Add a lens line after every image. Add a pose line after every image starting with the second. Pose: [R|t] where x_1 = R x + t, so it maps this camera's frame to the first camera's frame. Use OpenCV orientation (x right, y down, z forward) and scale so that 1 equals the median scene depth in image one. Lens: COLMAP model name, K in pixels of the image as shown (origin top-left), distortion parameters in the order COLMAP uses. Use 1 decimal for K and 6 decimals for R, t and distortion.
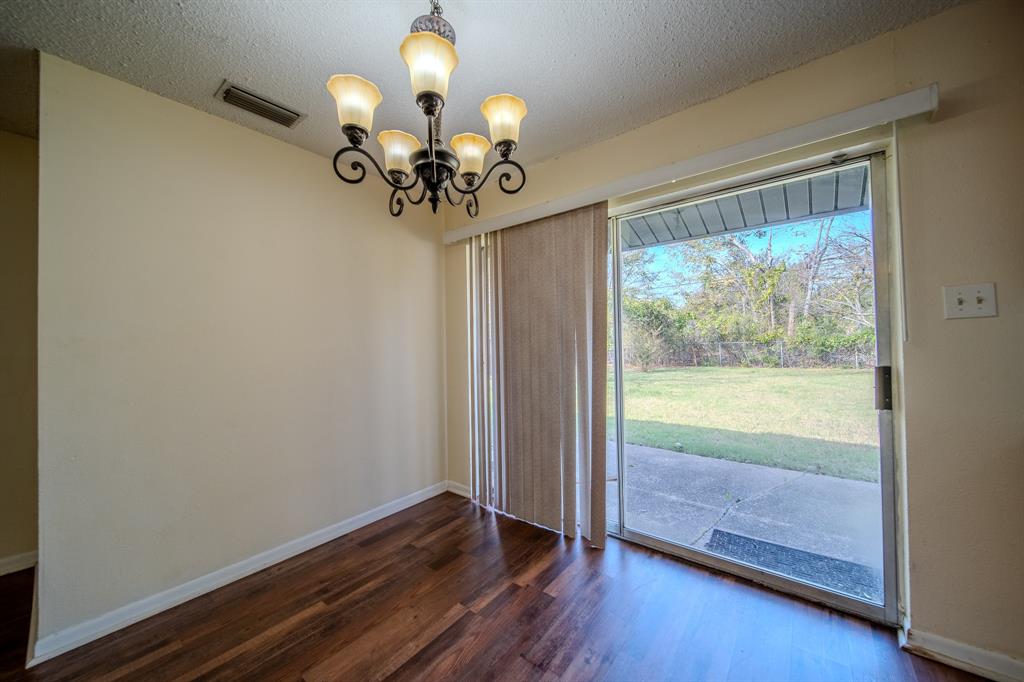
lens RADIAL K [[367.3, 0, 517.5], [0, 367.3, 340.3], [0, 0, 1]] dist [-0.000637, -0.001526]
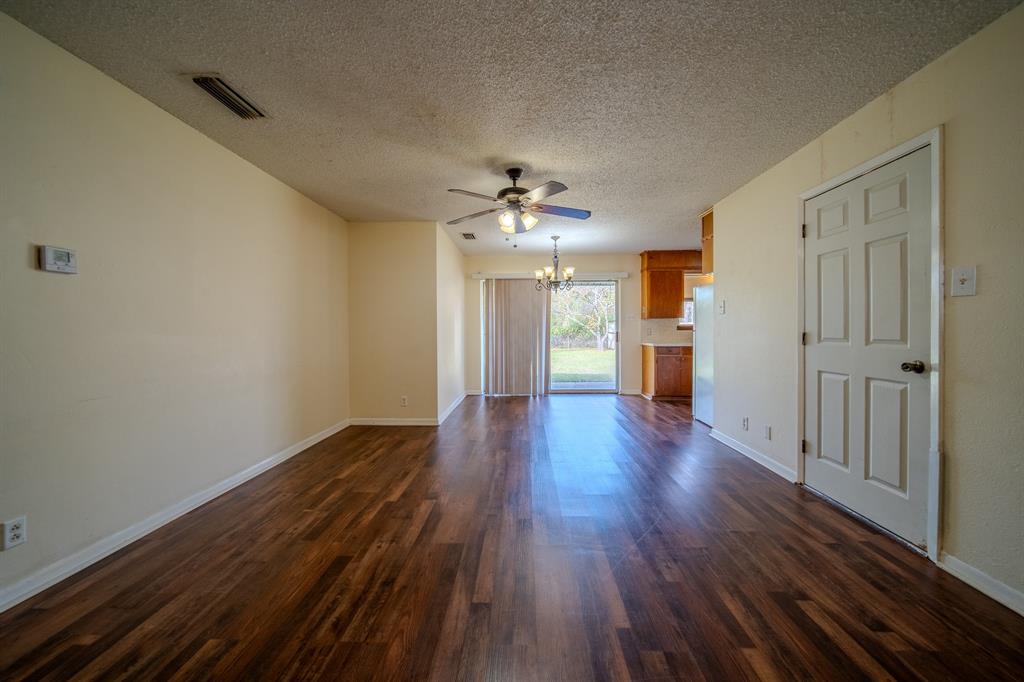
lens RADIAL K [[367.3, 0, 506.5], [0, 367.3, 331.0], [0, 0, 1]] dist [-0.000637, -0.001526]
pose [[0.801814, 0.017818, 0.597308, -1.282720], [-0.020227, 0.999792, -0.002672, 0.046428], [-0.597231, -0.009940, 0.802007, -0.823766]]
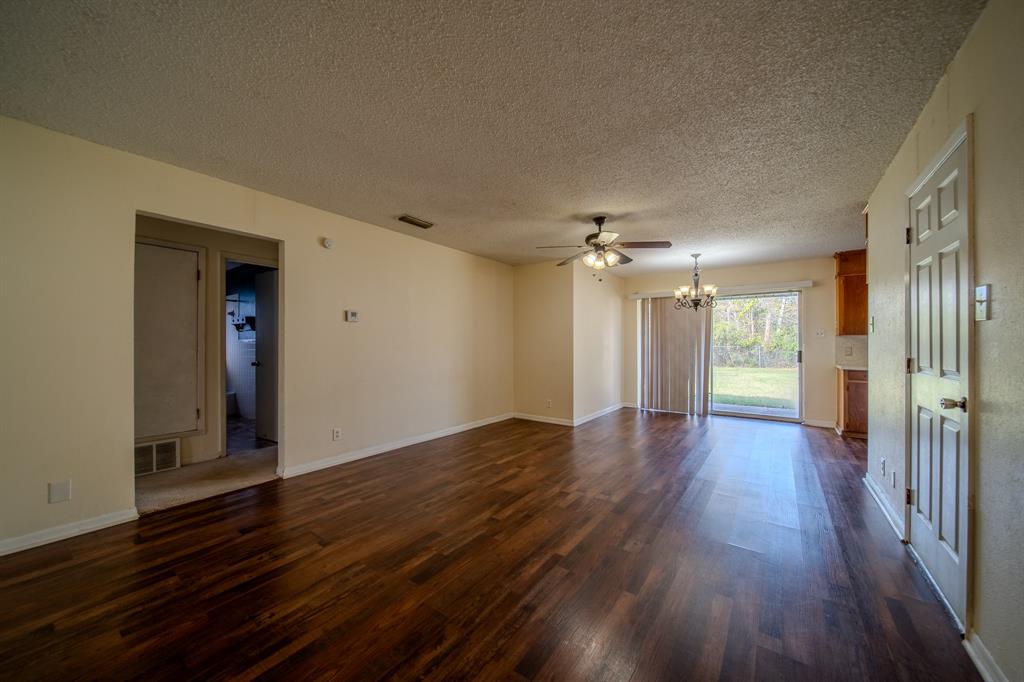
lens RADIAL K [[367.3, 0, 511.4], [0, 367.3, 340.8], [0, 0, 1]] dist [-0.000637, -0.001526]
pose [[0.999015, 0.025095, 0.036608, -0.989418], [-0.025189, 0.999680, 0.002120, 0.015711], [-0.036544, -0.003040, 0.999327, -1.253154]]
